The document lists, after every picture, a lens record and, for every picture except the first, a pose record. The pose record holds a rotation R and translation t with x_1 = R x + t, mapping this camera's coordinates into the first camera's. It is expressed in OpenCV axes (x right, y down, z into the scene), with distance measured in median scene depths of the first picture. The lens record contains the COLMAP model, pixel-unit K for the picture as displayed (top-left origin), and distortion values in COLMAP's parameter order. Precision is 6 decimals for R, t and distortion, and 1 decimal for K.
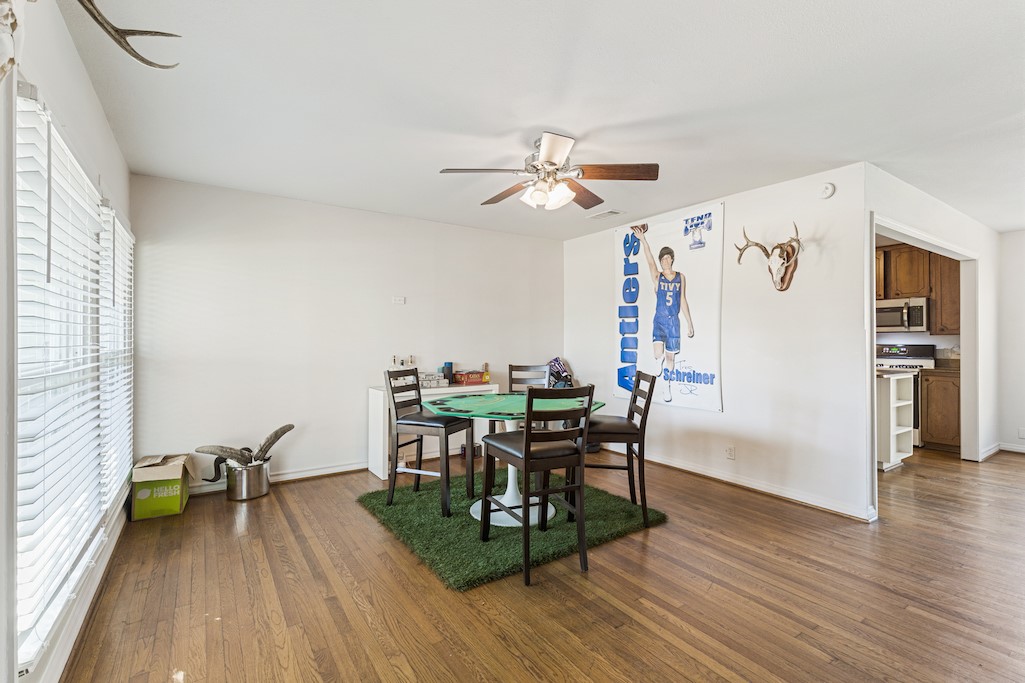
lens RADIAL K [[463.2, 0, 515.1], [0, 463.2, 338.3], [0, 0, 1]] dist [0.003204, -0.000129]
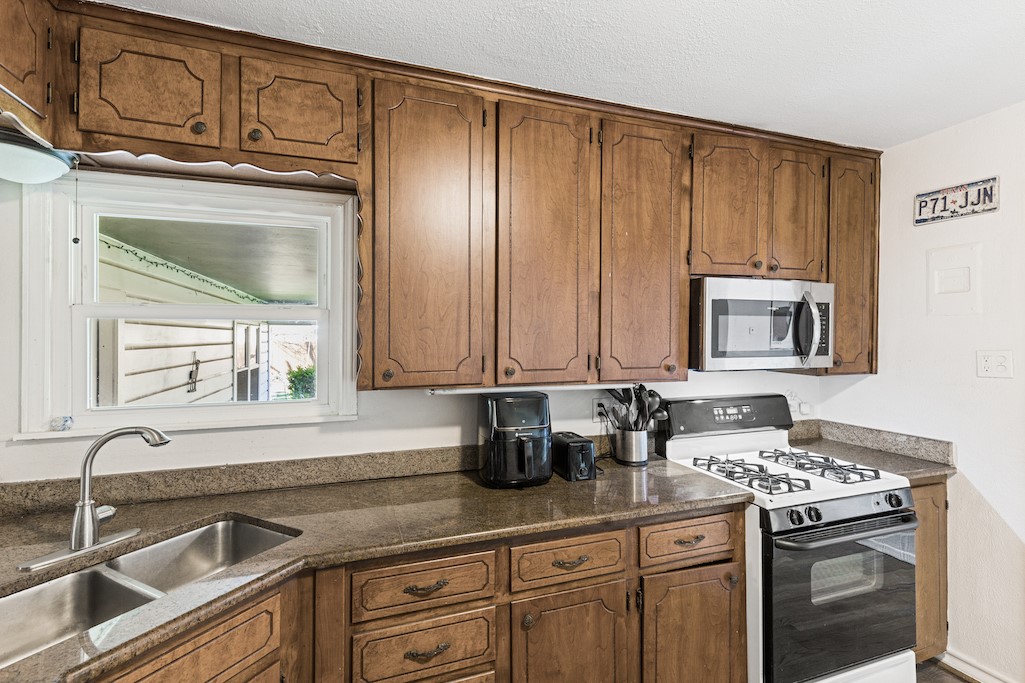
lens RADIAL K [[463.2, 0, 510.9], [0, 463.2, 334.3], [0, 0, 1]] dist [0.003204, -0.000129]
pose [[0.256115, 0.011831, 0.966574, 0.416686], [-0.006498, 0.999924, -0.010518, -0.036742], [-0.966624, -0.003587, 0.256173, 1.140601]]
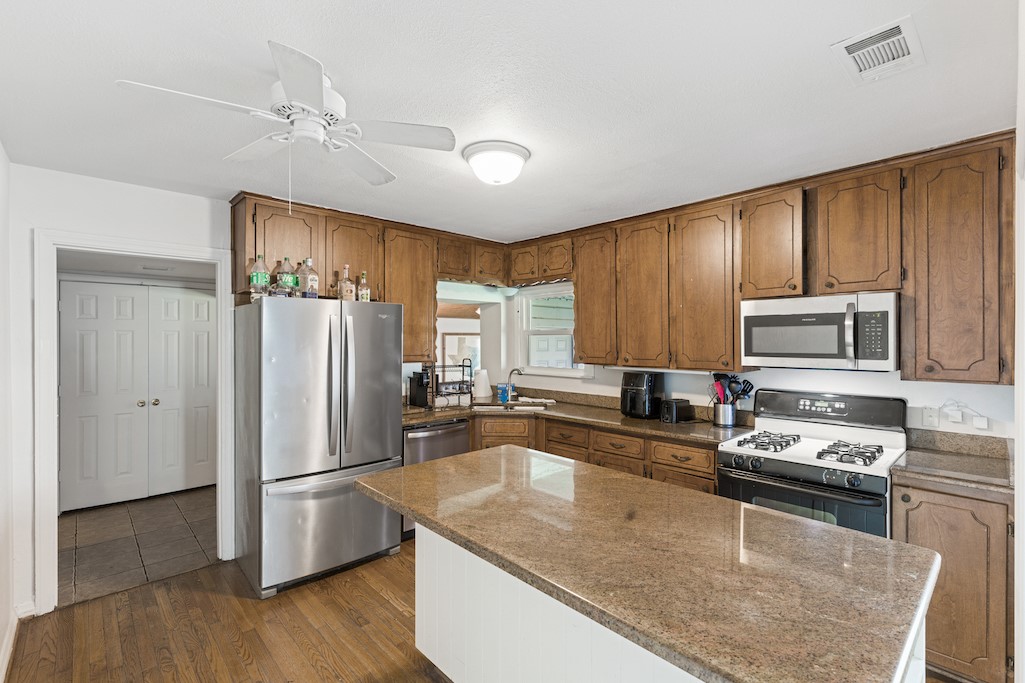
lens RADIAL K [[463.2, 0, 510.0], [0, 463.2, 341.3], [0, 0, 1]] dist [0.003204, -0.000129]
pose [[0.987476, 0.001995, 0.157758, 0.459776], [-0.003265, 0.999964, 0.007788, -0.043937], [-0.157737, -0.008206, 0.987447, 0.622304]]
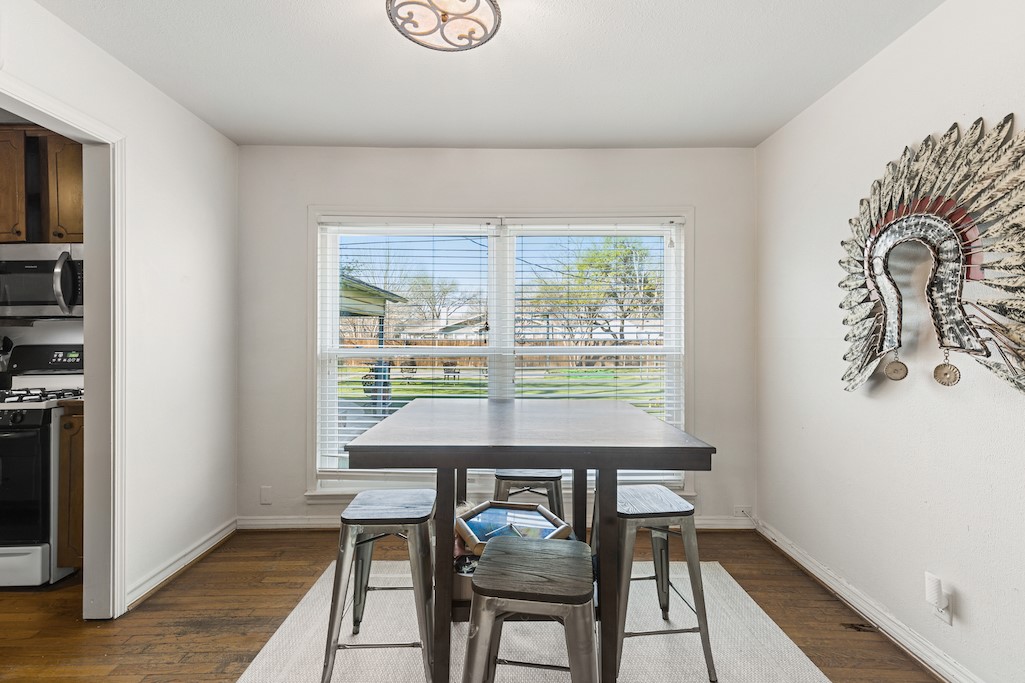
lens RADIAL K [[463.2, 0, 513.2], [0, 463.2, 339.0], [0, 0, 1]] dist [0.003204, -0.000129]
pose [[0.544010, -0.005311, 0.839062, 0.702902], [-0.000872, 0.999976, 0.006894, 0.004435], [-0.839078, -0.004482, 0.543992, 0.386373]]
